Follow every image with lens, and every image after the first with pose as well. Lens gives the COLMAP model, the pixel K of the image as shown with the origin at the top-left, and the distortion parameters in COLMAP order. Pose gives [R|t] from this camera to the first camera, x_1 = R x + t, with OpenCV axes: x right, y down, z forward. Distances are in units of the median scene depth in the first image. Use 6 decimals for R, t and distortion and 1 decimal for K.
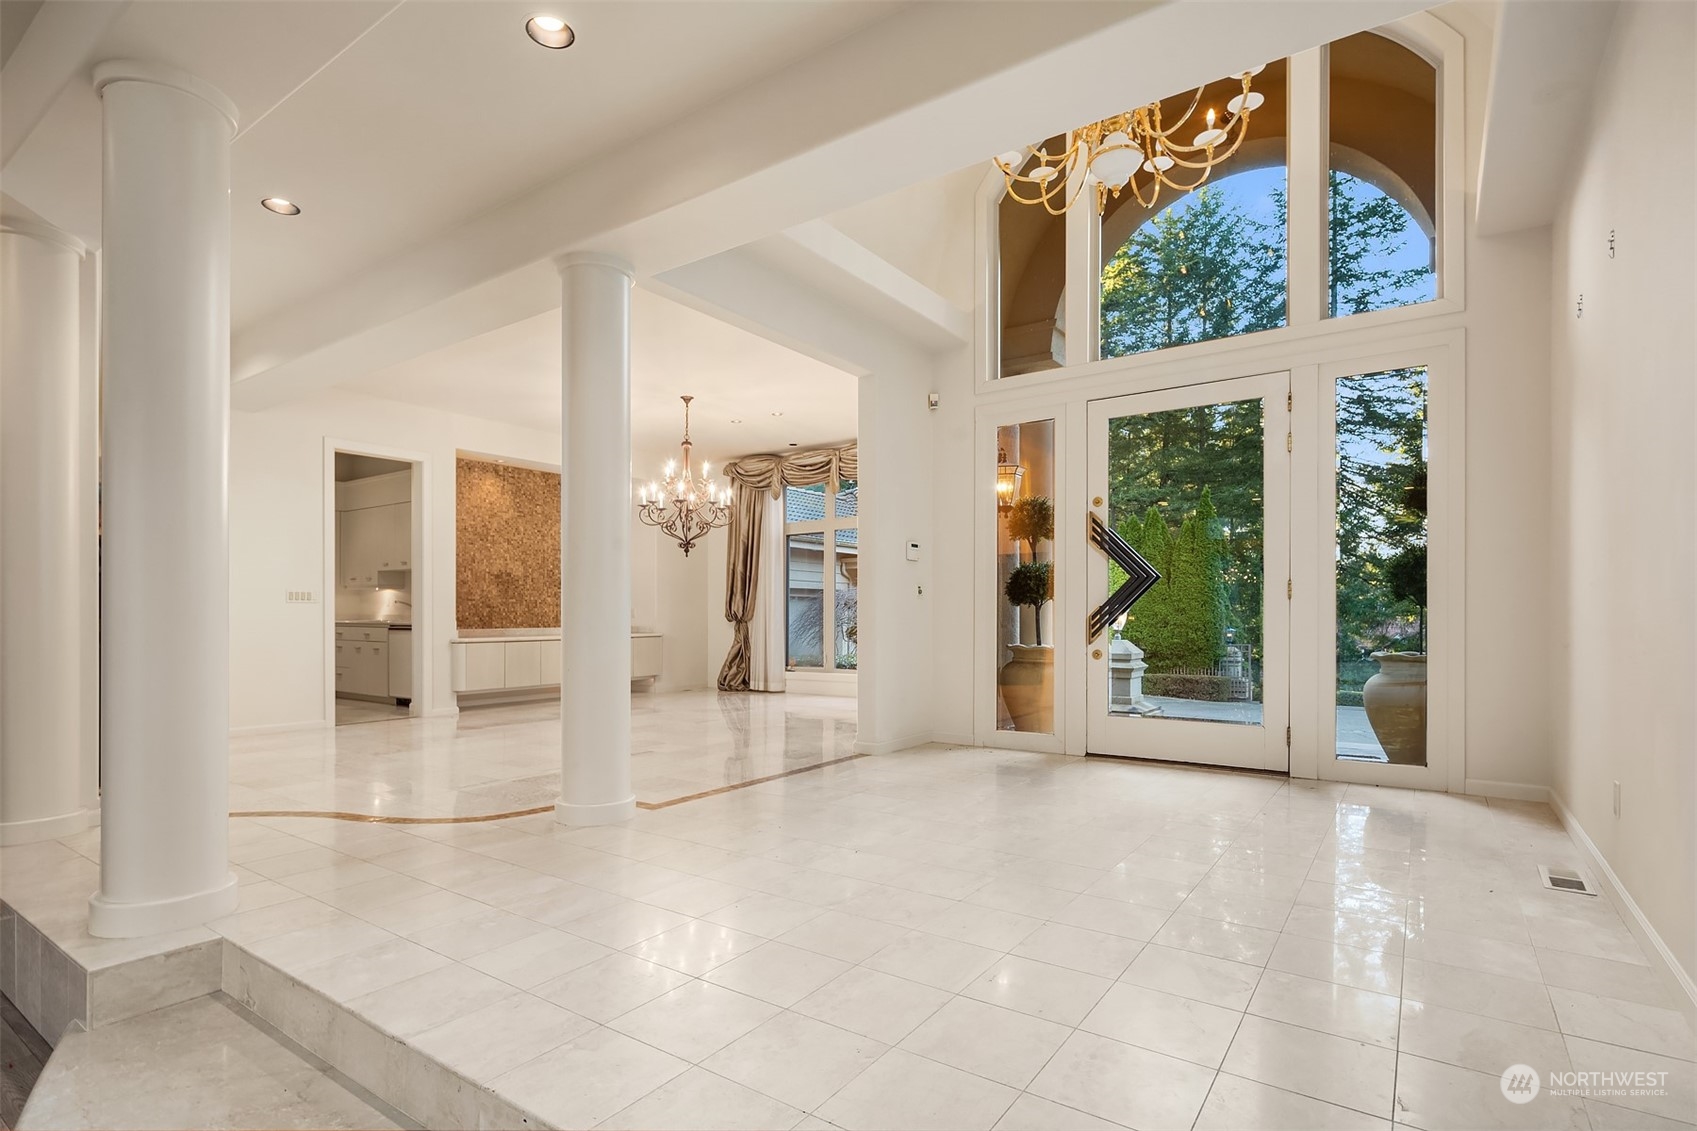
lens RADIAL K [[826.1, 0, 847.2], [0, 826.1, 591.5], [0, 0, 1]] dist [0.011341, -0.007552]
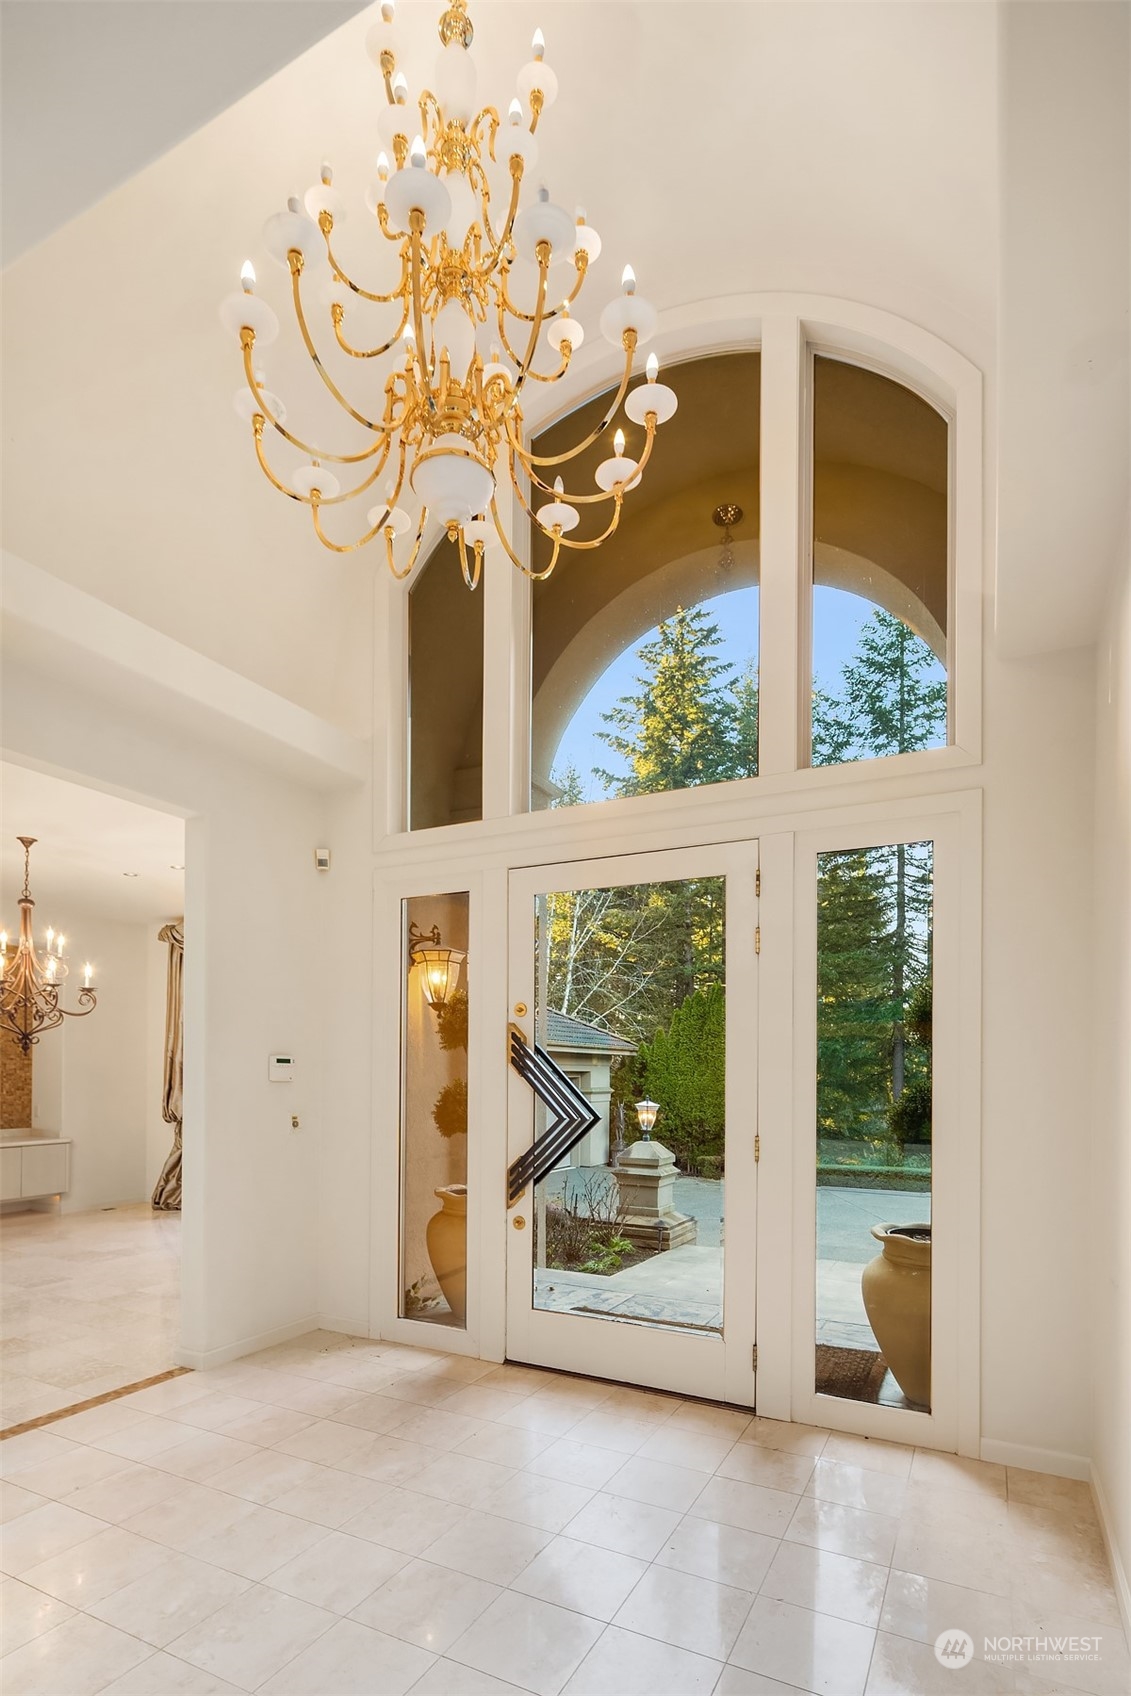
lens RADIAL K [[825.6, 0, 563.0], [0, 825.6, 1034.4], [0, 0, 1]] dist [0.011341, -0.007552]
pose [[0.991064, 0.017412, 0.132246, 0.138820], [-0.015038, 0.999708, -0.018929, -0.041963], [-0.132537, 0.016771, 0.991036, 0.162998]]
